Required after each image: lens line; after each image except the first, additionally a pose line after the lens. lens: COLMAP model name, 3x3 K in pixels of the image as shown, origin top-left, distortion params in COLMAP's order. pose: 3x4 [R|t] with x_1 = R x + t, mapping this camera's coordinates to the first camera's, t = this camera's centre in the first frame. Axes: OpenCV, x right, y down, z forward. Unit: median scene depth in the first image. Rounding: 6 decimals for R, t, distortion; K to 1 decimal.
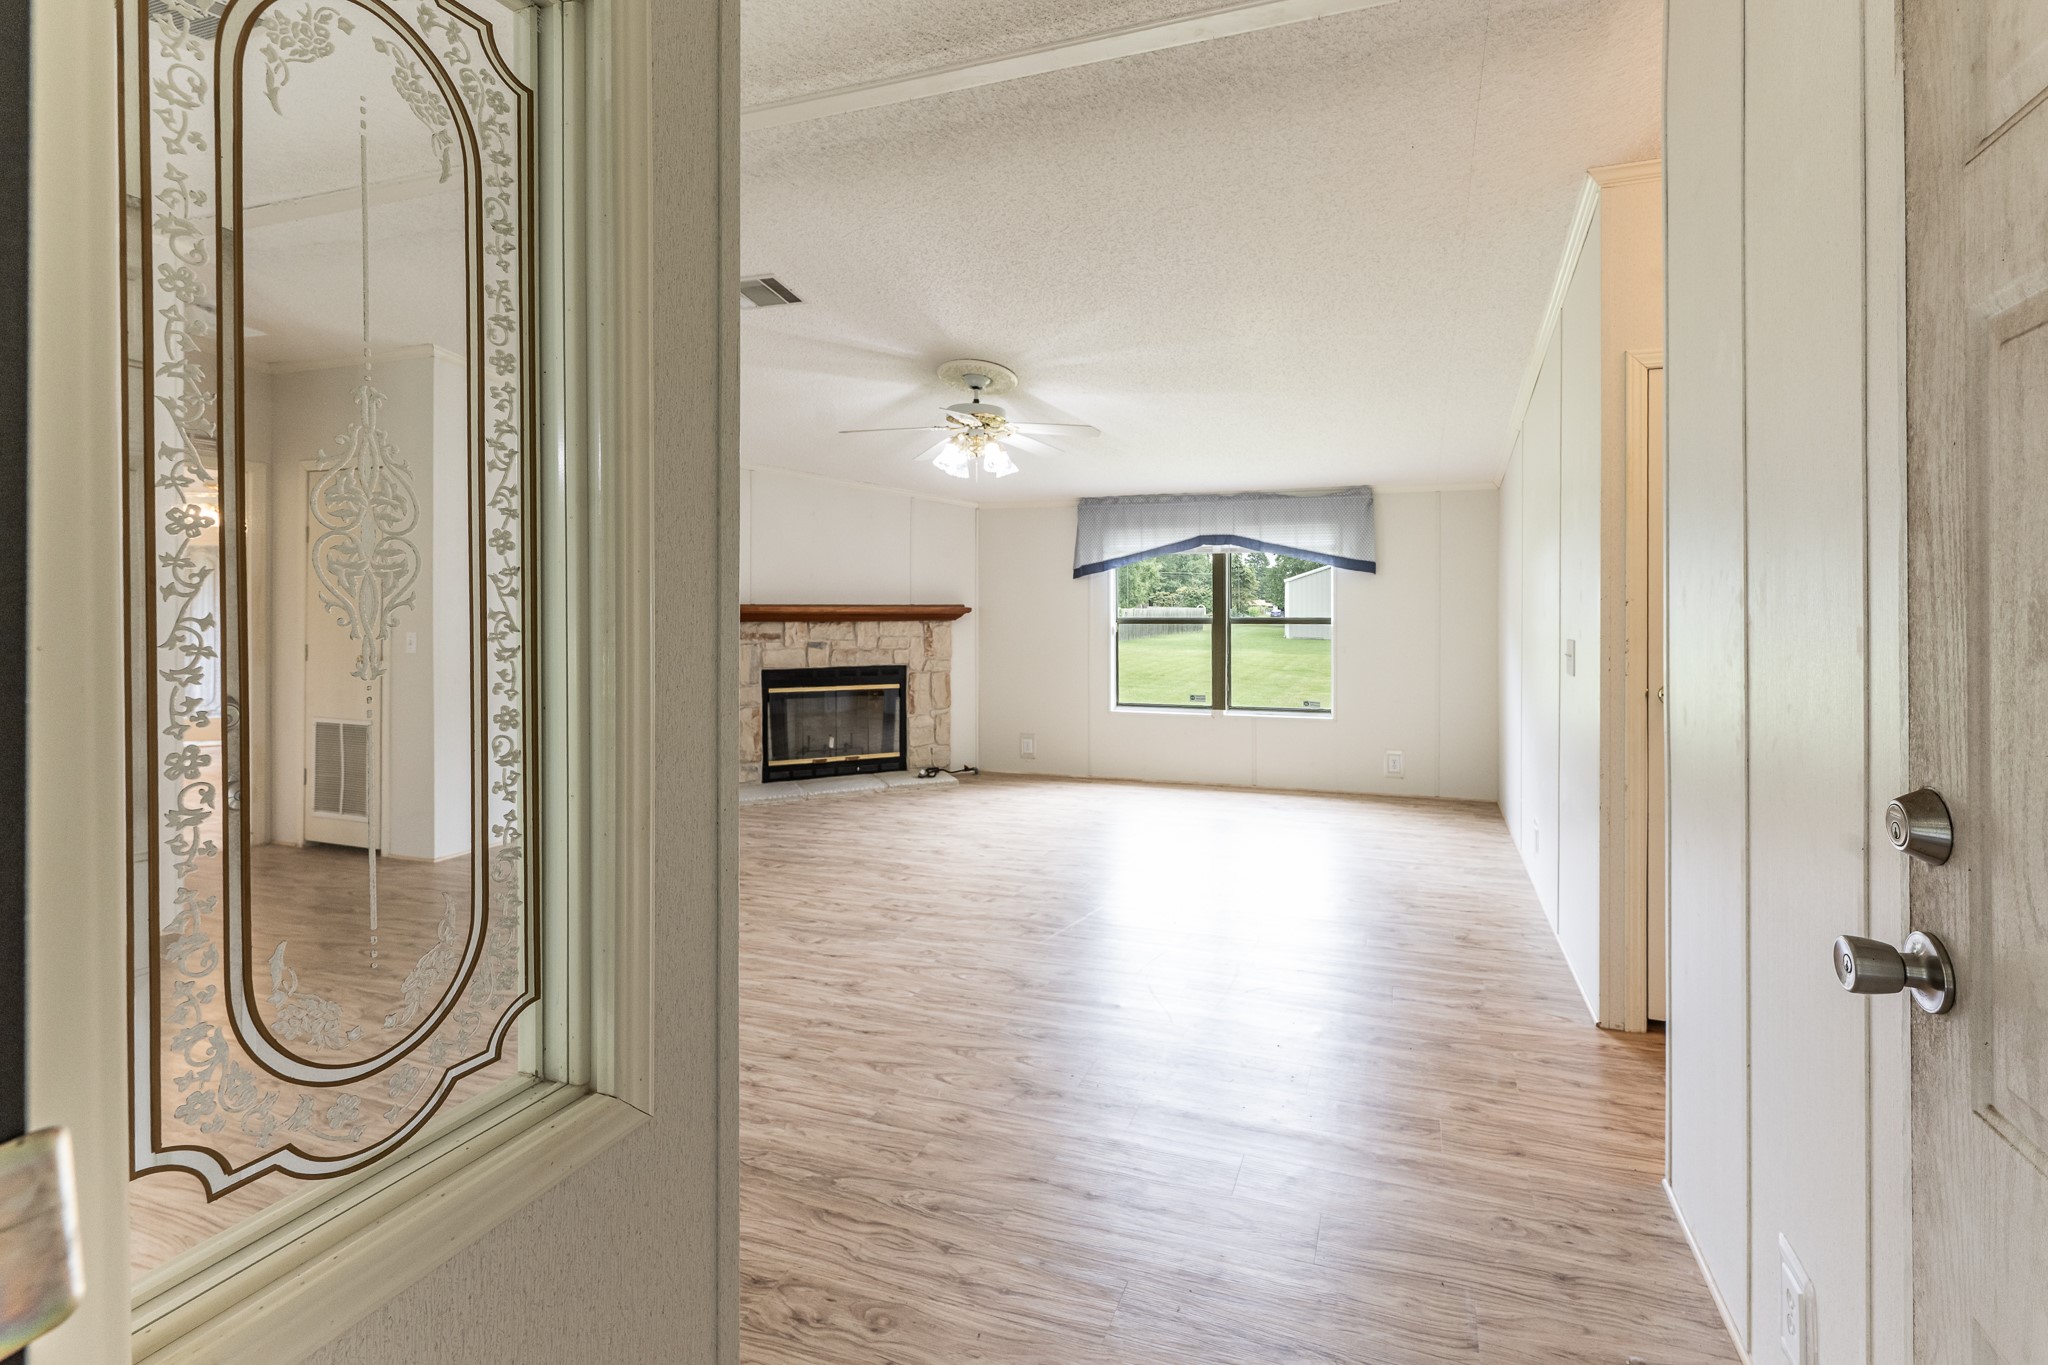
lens RADIAL K [[815.0, 0, 1022.7], [0, 815.0, 605.3], [0, 0, 1]] dist [0.000953, 0.000027]
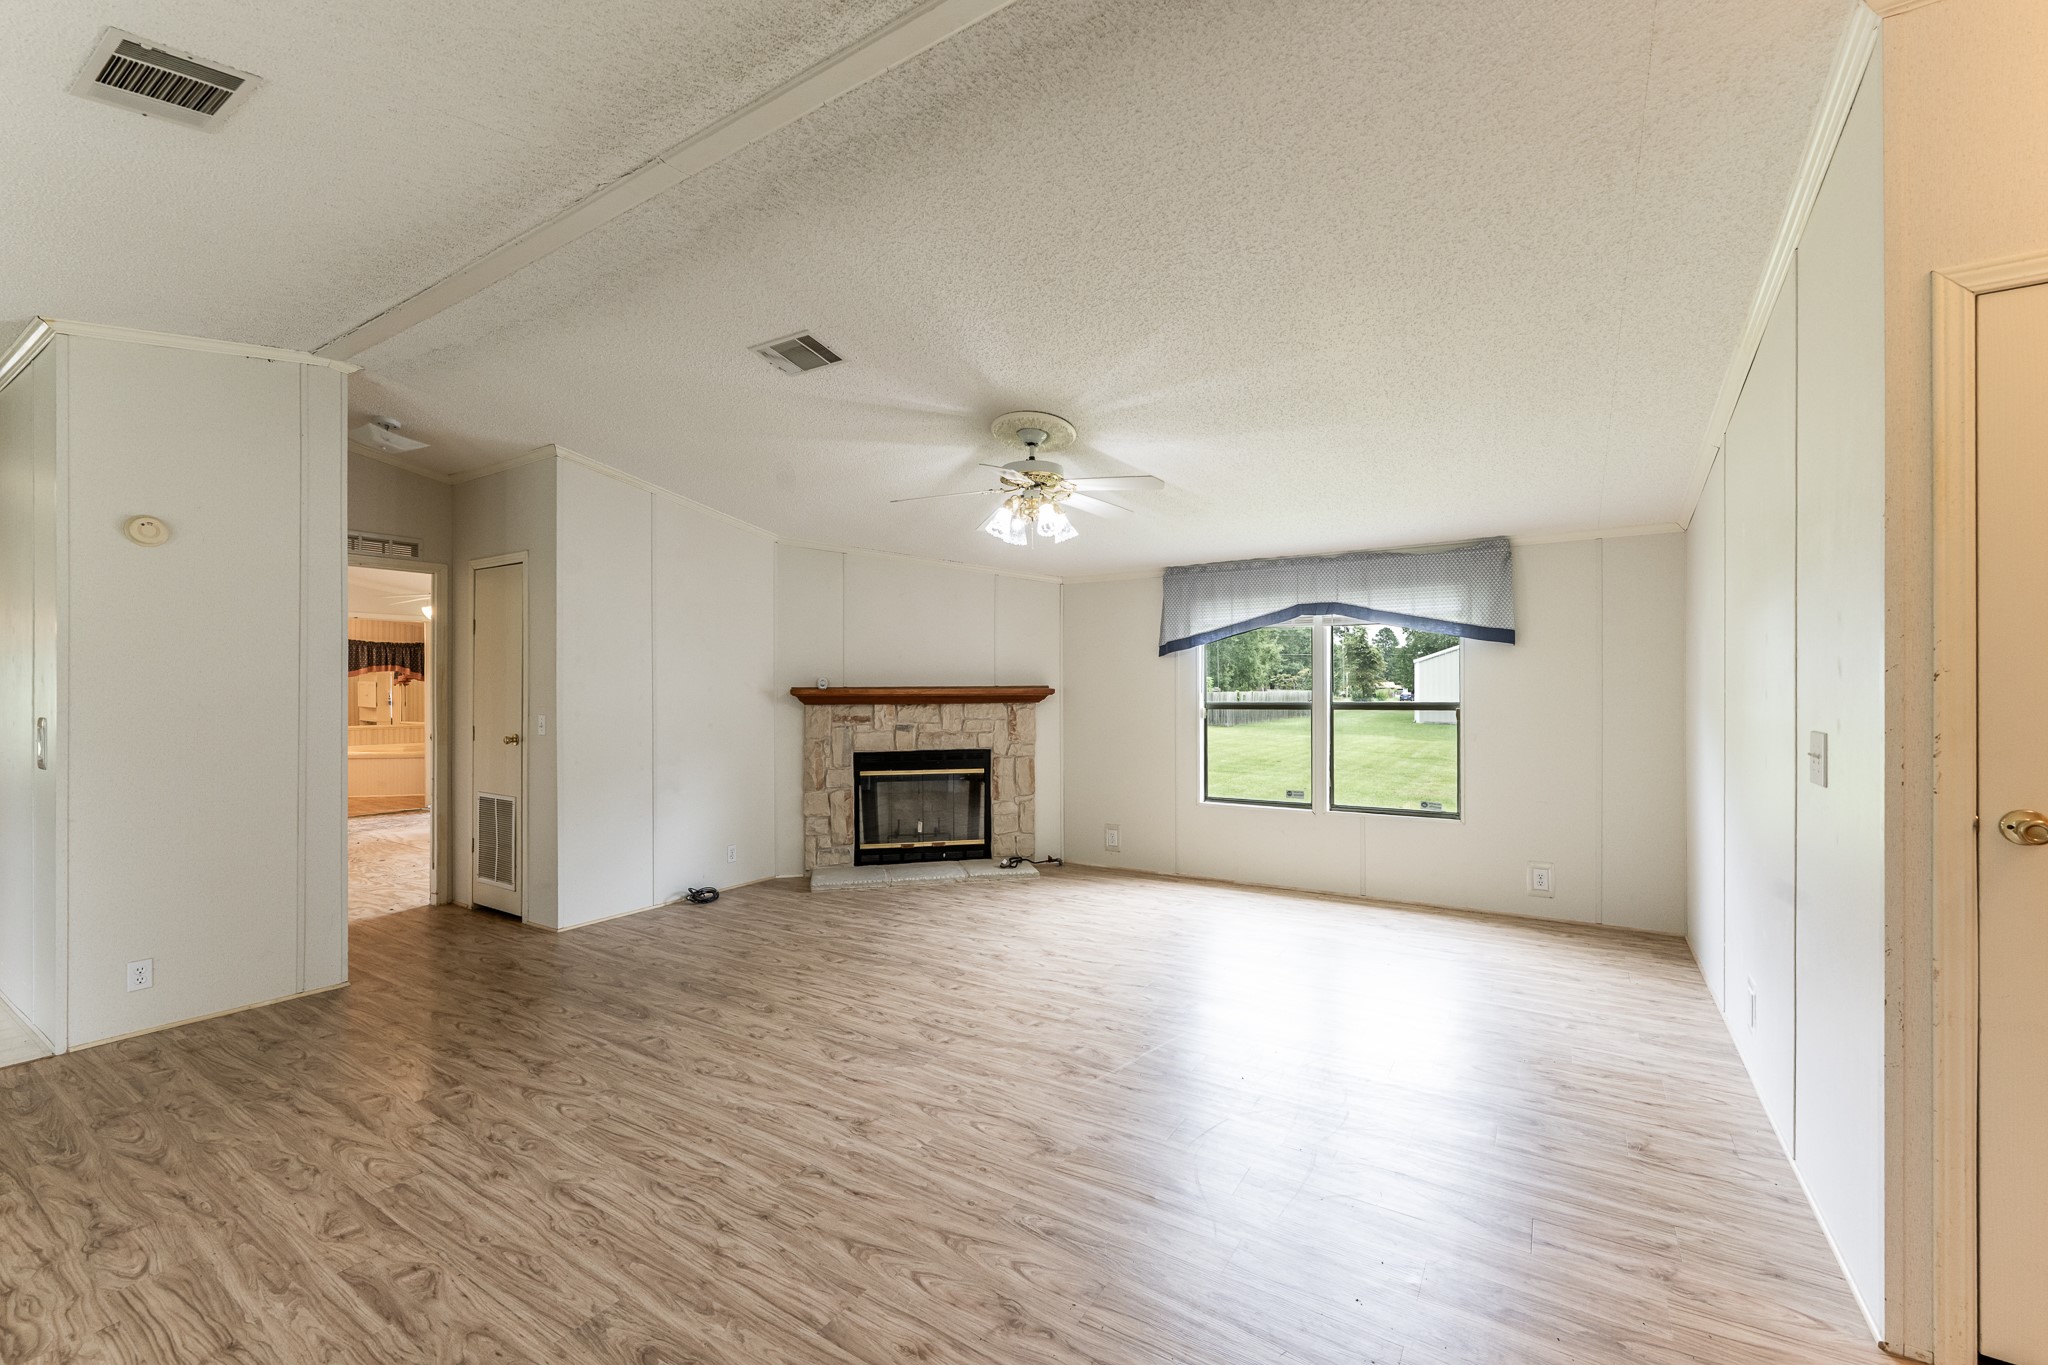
lens RADIAL K [[791.8, 0, 1024.0], [0, 791.8, 690.6], [0, 0, 1]] dist [-0.001289, 0.000058]
pose [[0.987714, -0.006498, -0.156135, 0.071250], [0.007378, 0.999960, 0.005057, -0.000114], [0.156096, -0.006147, 0.987723, 0.141986]]
